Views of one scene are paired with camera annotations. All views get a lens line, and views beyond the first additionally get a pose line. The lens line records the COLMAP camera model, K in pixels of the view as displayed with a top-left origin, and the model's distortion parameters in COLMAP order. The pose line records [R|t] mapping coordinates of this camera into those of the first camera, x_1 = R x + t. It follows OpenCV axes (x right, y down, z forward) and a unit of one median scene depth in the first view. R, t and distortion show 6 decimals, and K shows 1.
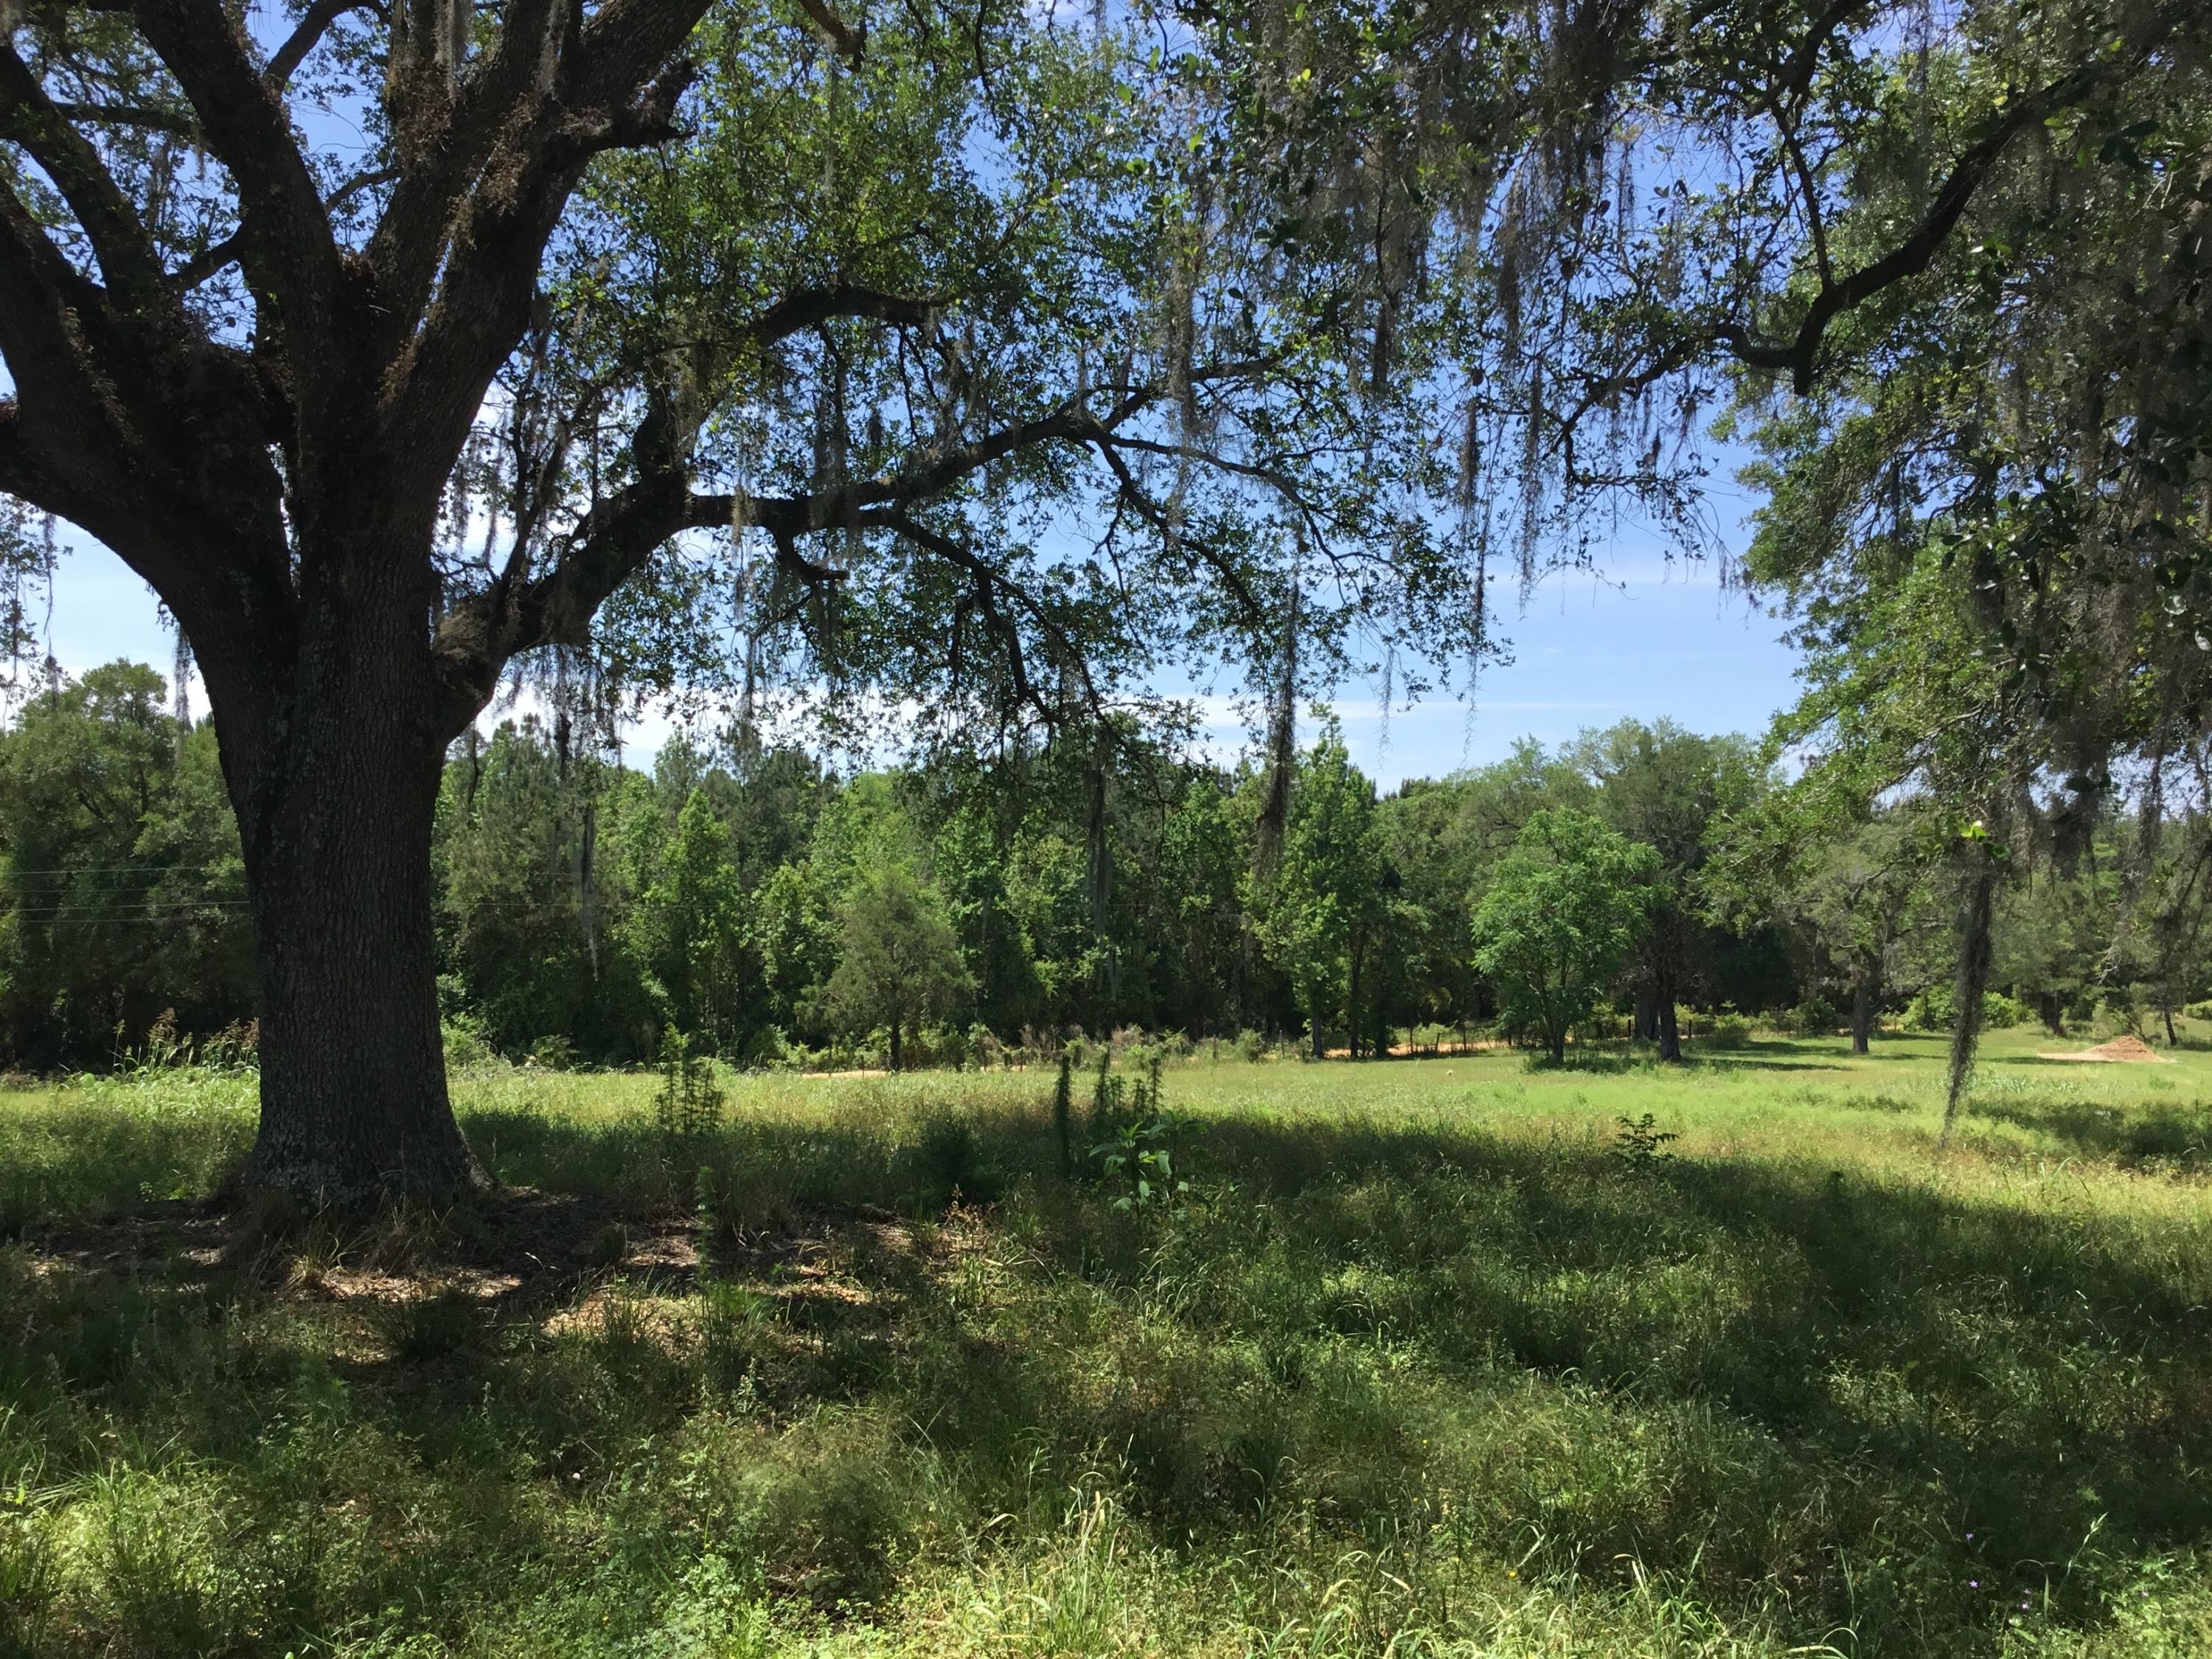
lens RADIAL K [[2013.5, 0, 1108.8], [0, 2013.5, 828.2], [0, 0, 1]] dist [0.144169, -0.295212]
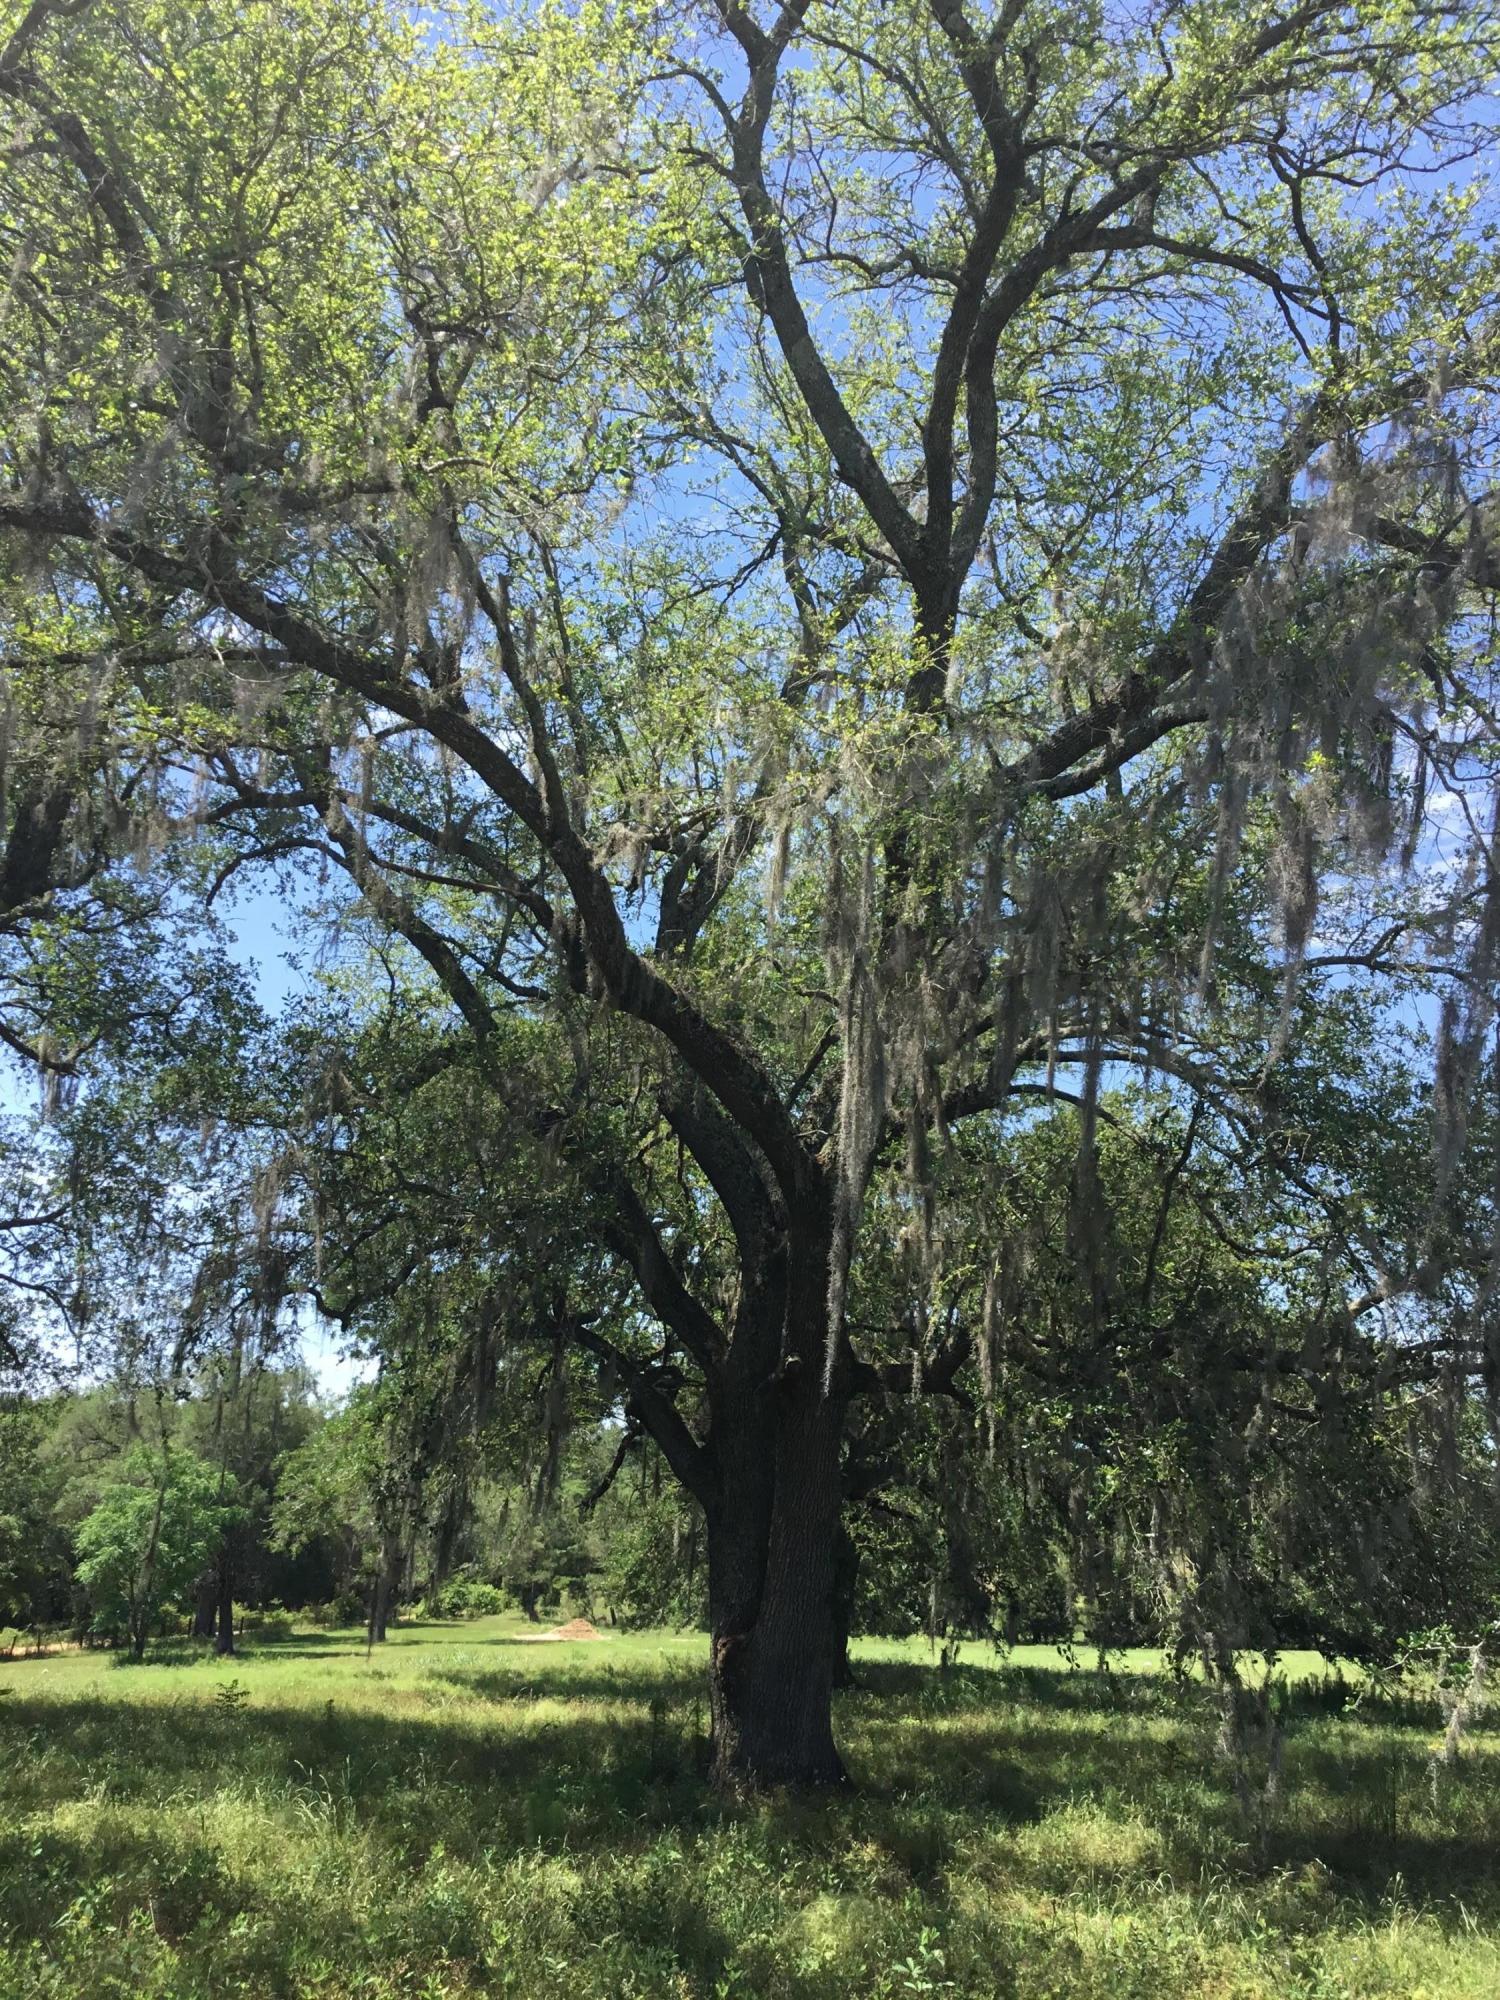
lens RADIAL K [[1820.5, 0, 750.0], [0, 1820.5, 1000.0], [0, 0, 1]] dist [0.144169, -0.295212]
pose [[0.860452, 0.139100, 0.490177, -0.184694], [-0.025045, 0.972399, -0.231978, -0.059849], [-0.508915, 0.187330, 0.840186, -0.577351]]
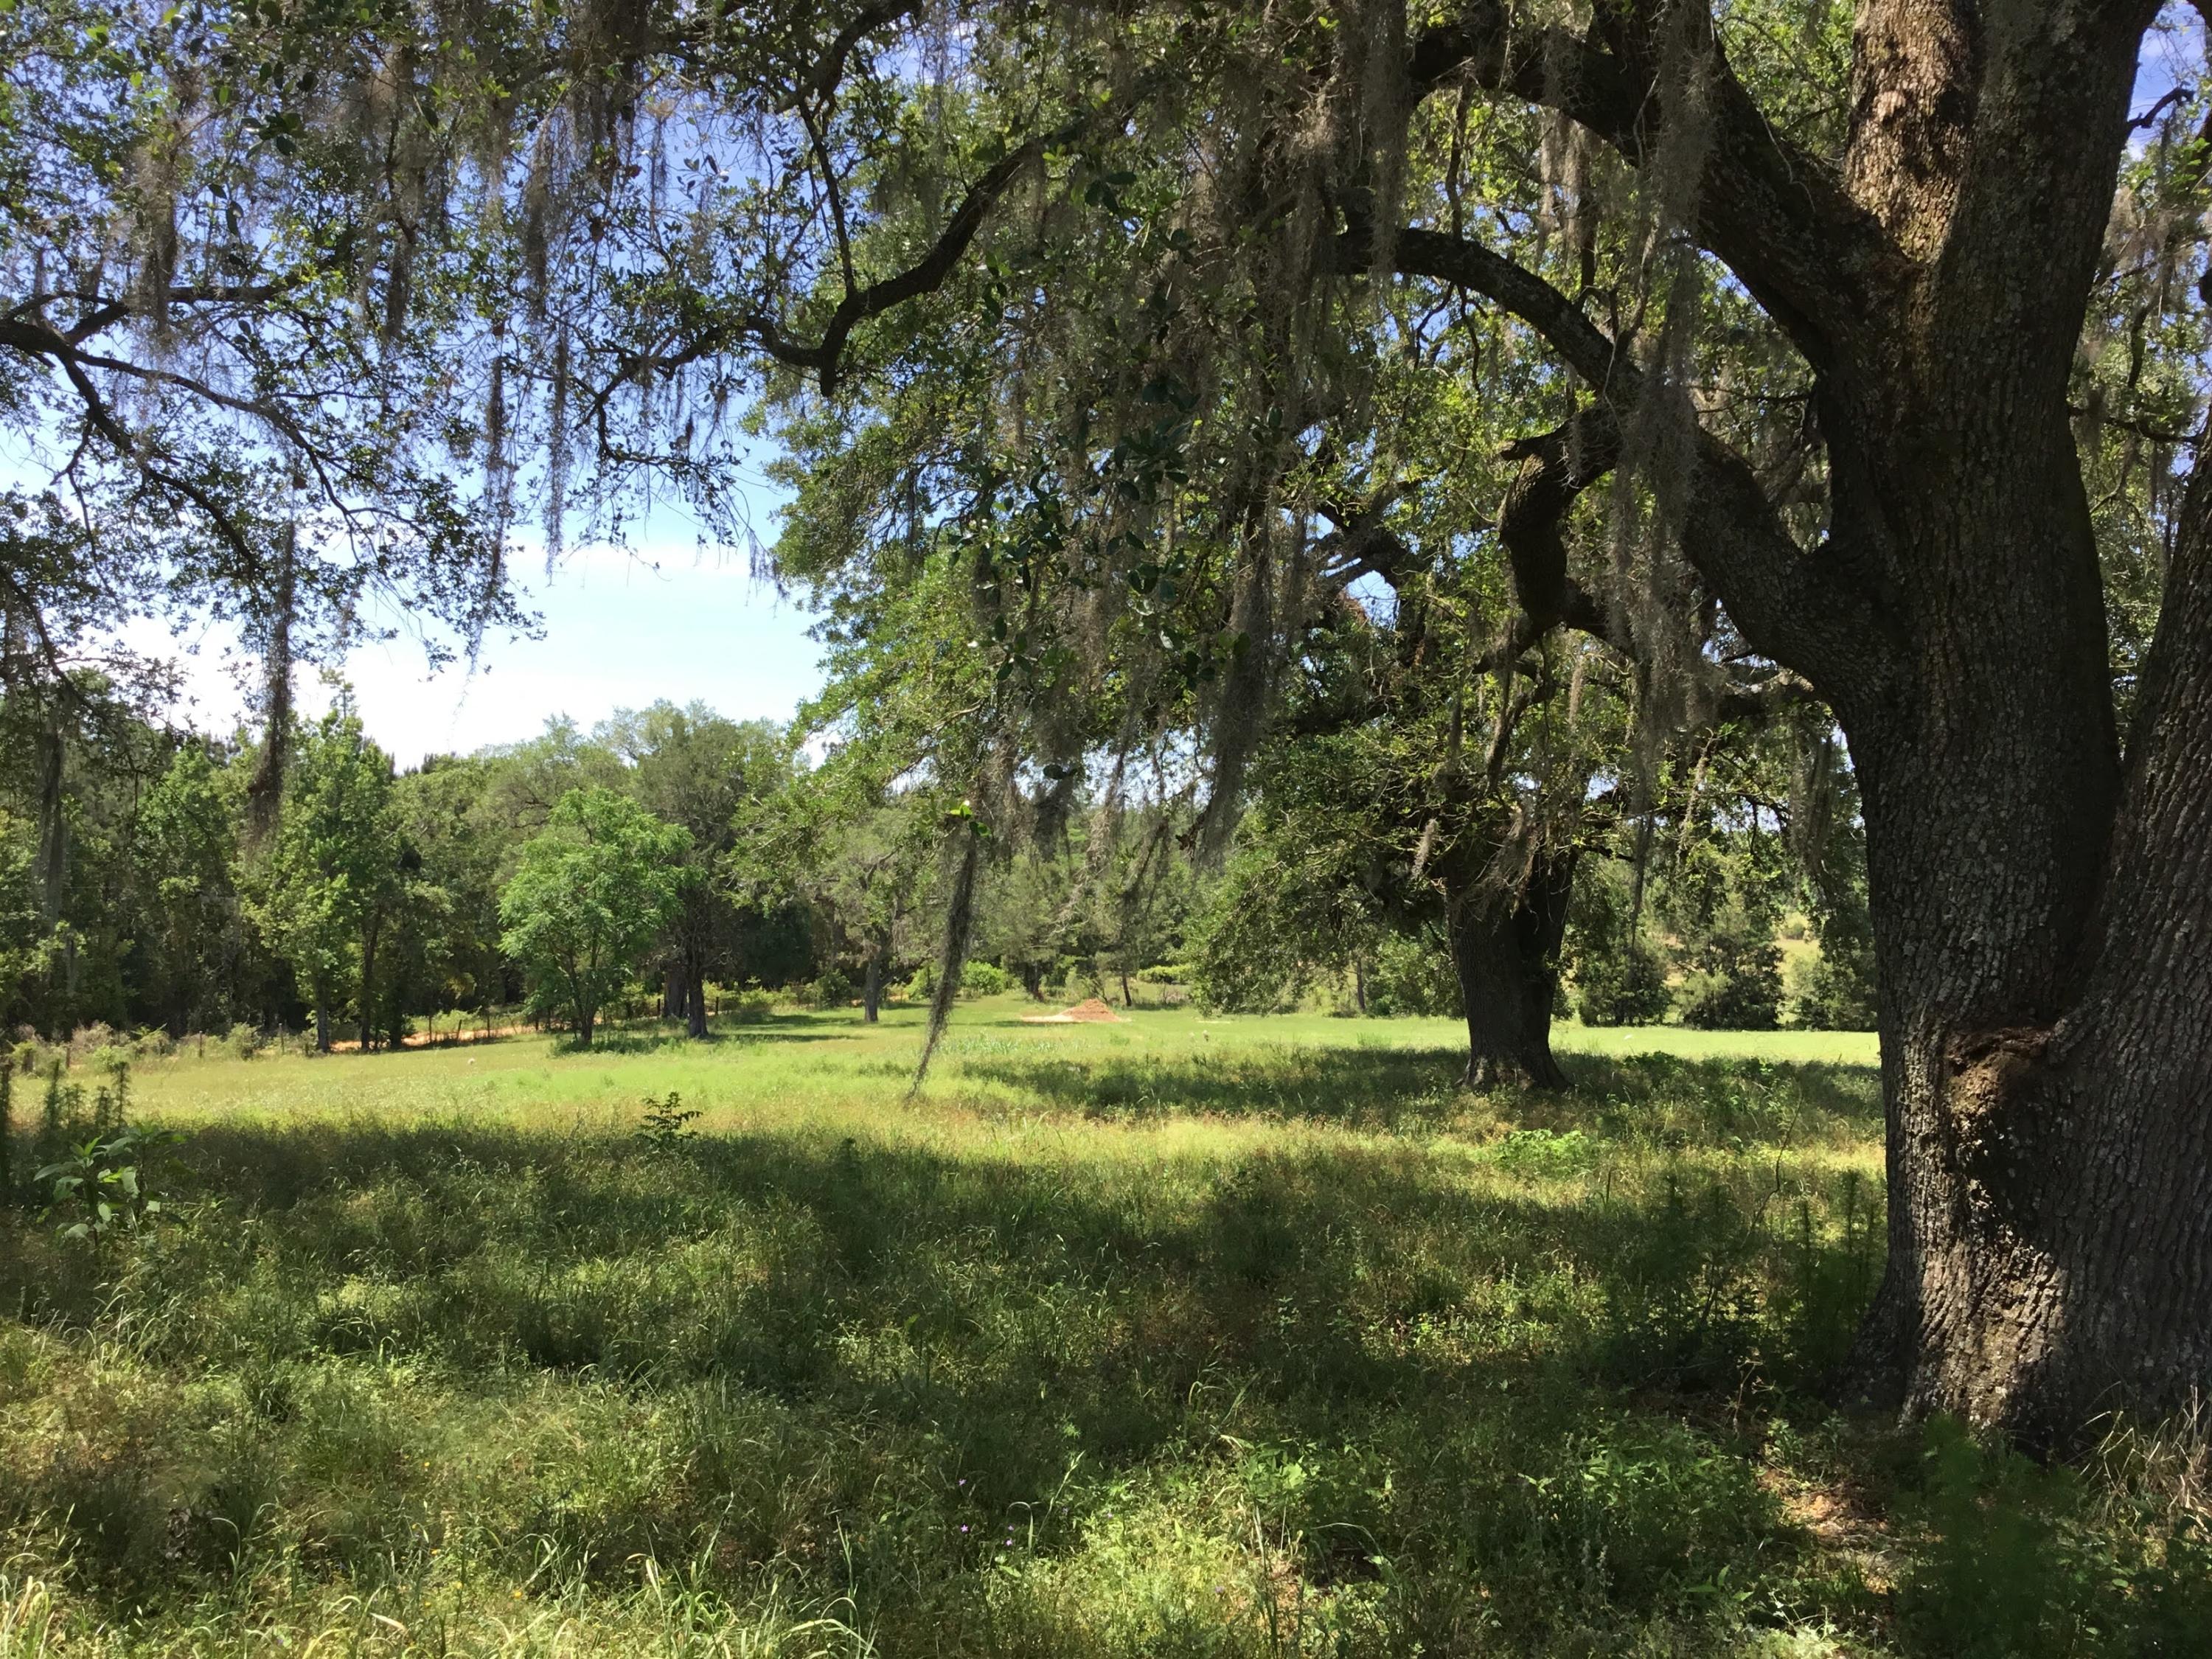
lens RADIAL K [[2013.5, 0, 1108.8], [0, 2013.5, 828.2], [0, 0, 1]] dist [0.144169, -0.295212]
pose [[0.892347, 0.011156, 0.451212, 0.002389], [-0.015560, 0.999861, 0.006050, -0.000467], [-0.451082, -0.012420, 0.892396, 0.007930]]
